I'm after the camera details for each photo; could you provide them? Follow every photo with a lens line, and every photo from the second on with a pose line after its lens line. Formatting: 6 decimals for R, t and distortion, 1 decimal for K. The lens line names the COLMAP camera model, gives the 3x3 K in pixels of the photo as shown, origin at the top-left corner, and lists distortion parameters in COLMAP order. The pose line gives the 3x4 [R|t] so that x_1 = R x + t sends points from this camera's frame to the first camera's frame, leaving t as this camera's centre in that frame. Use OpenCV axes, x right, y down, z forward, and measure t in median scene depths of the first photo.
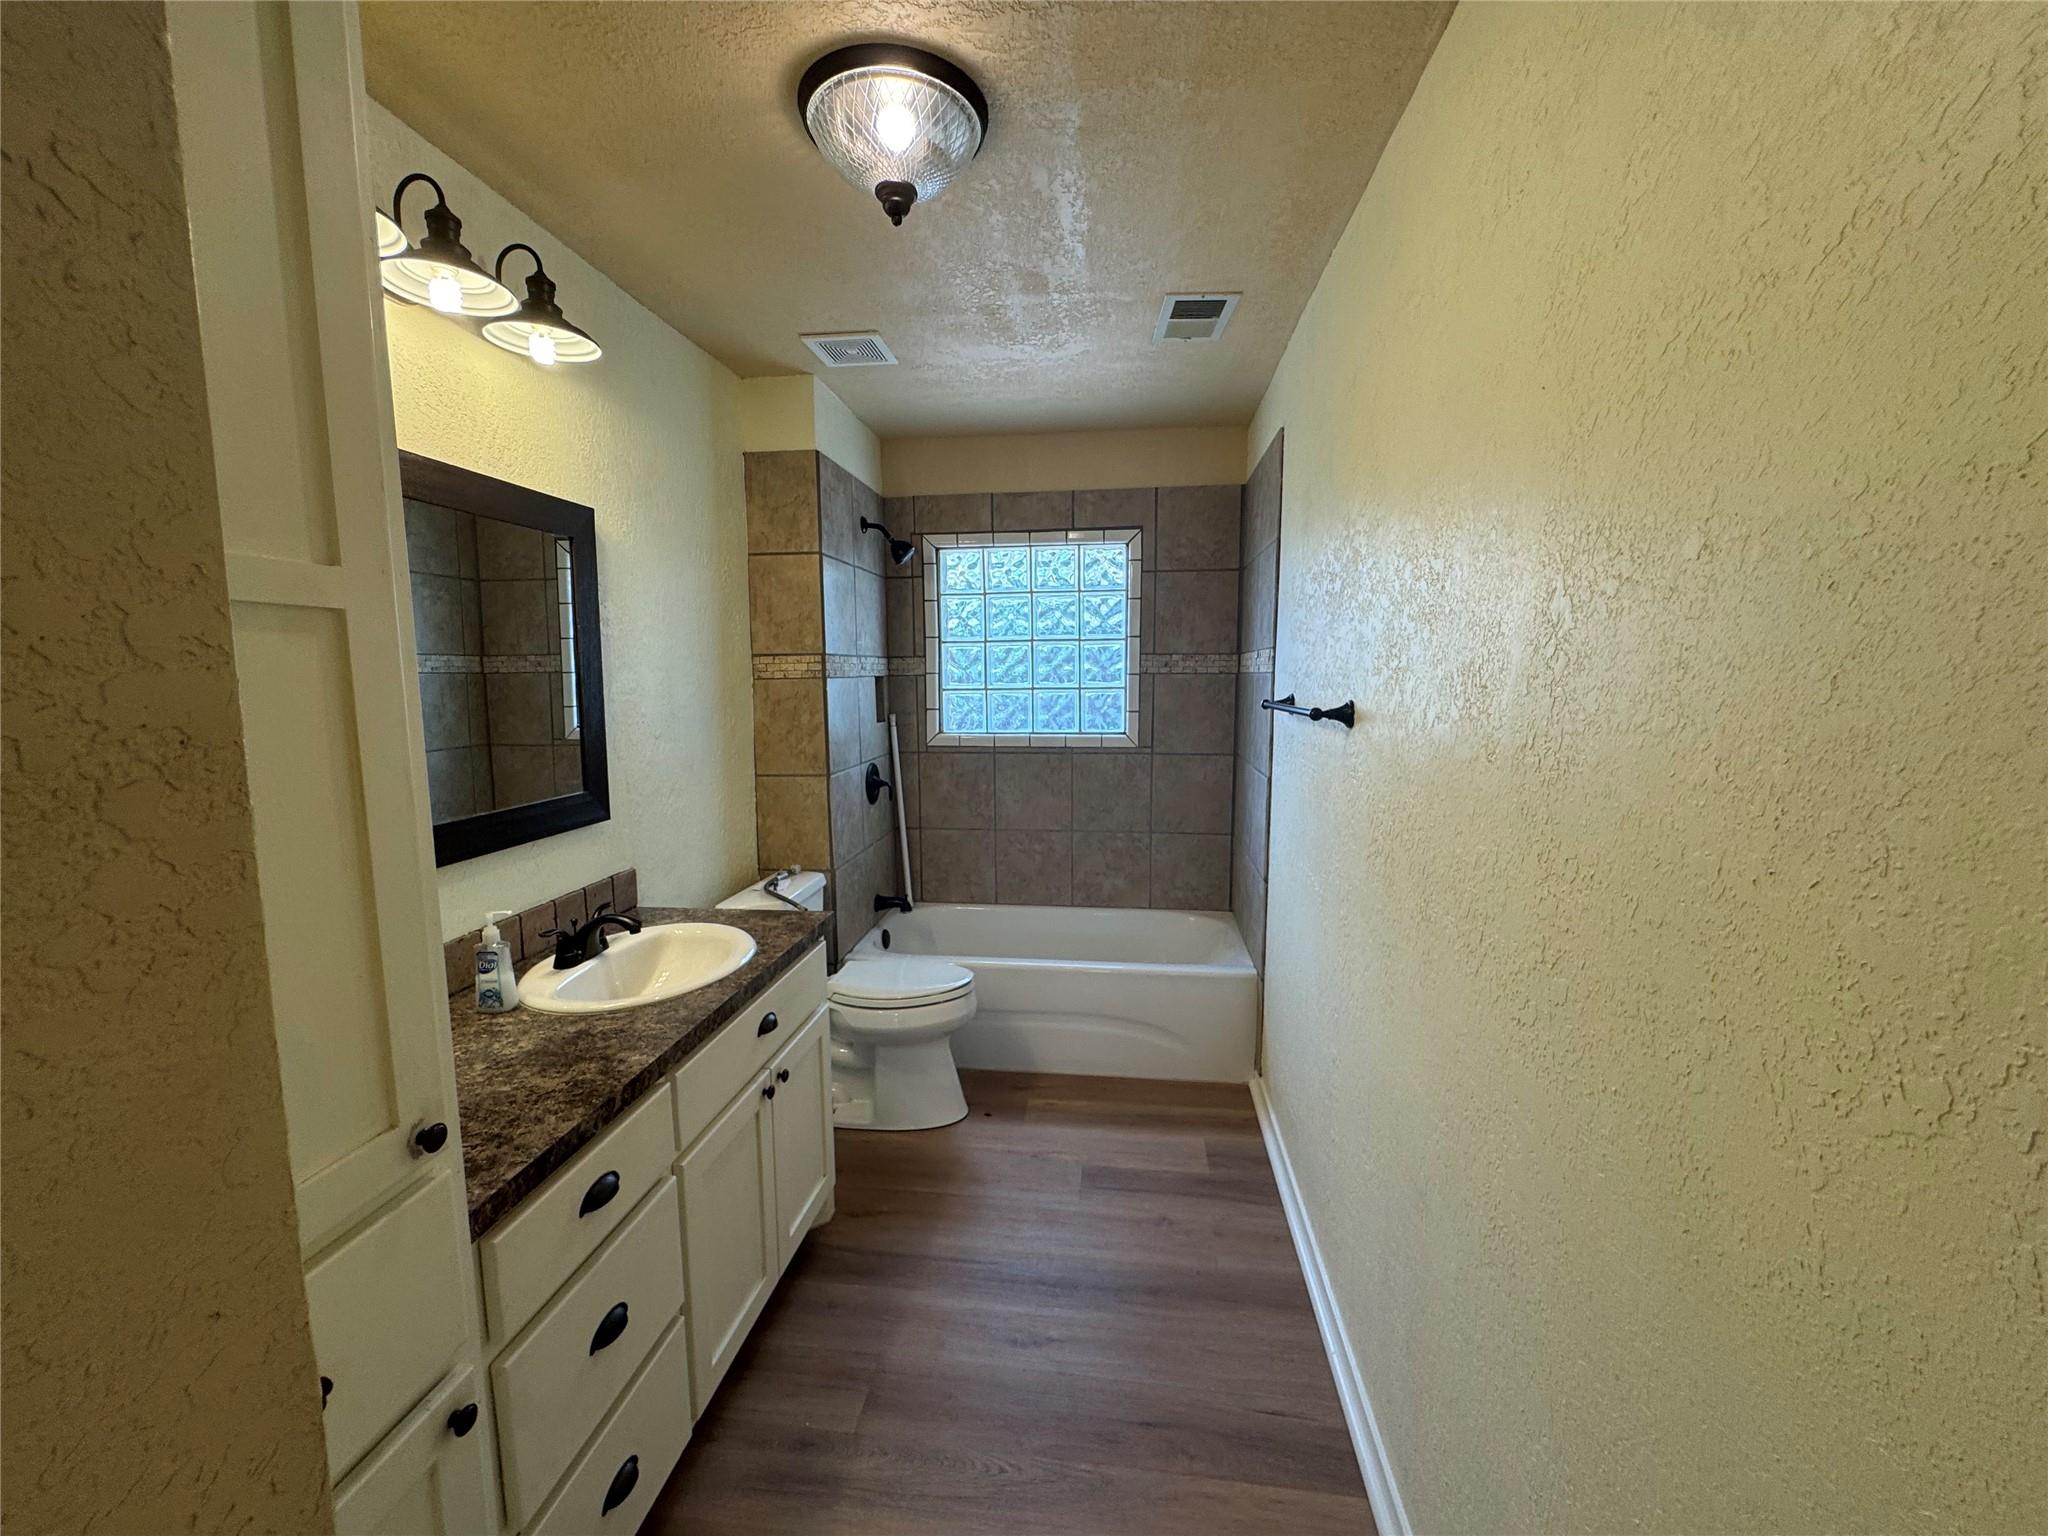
lens RADIAL K [[813.1, 0, 1024.6], [0, 813.1, 768.3], [0, 0, 1]] dist [-0.003919, 0.000199]
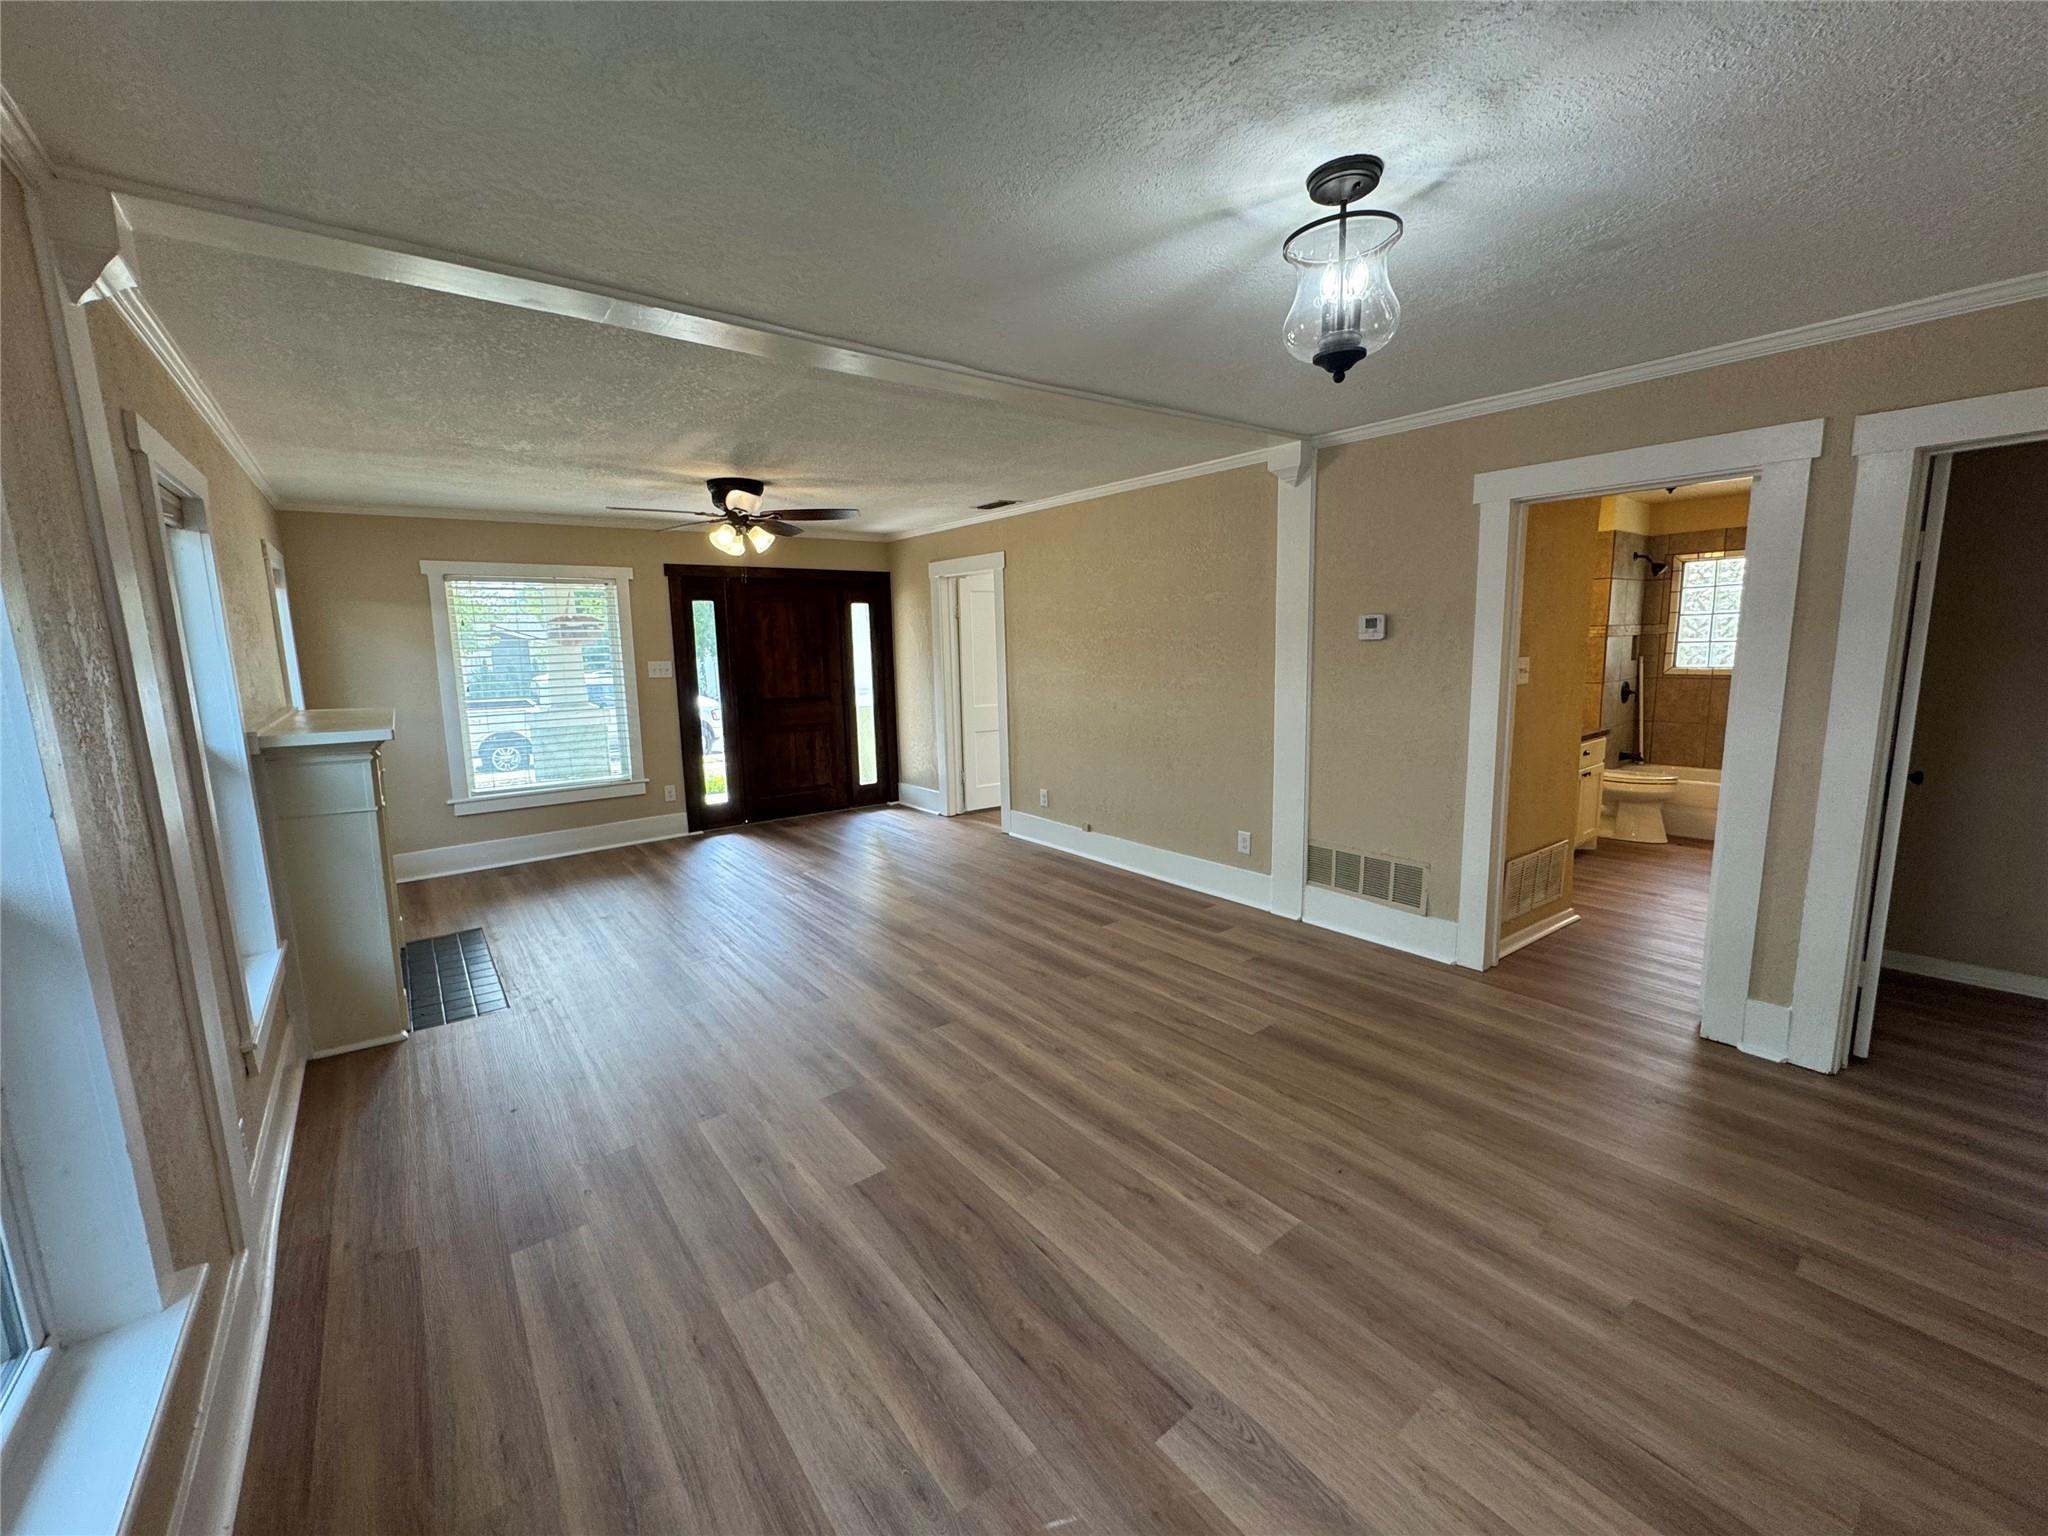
lens RADIAL K [[813.1, 0, 1021.0], [0, 813.1, 766.6], [0, 0, 1]] dist [-0.003919, 0.000199]
pose [[0.709036, 0.091316, -0.699235, 0.152962], [-0.058775, 0.995783, 0.070444, 0.140876], [0.702719, -0.008850, 0.711412, -1.337835]]
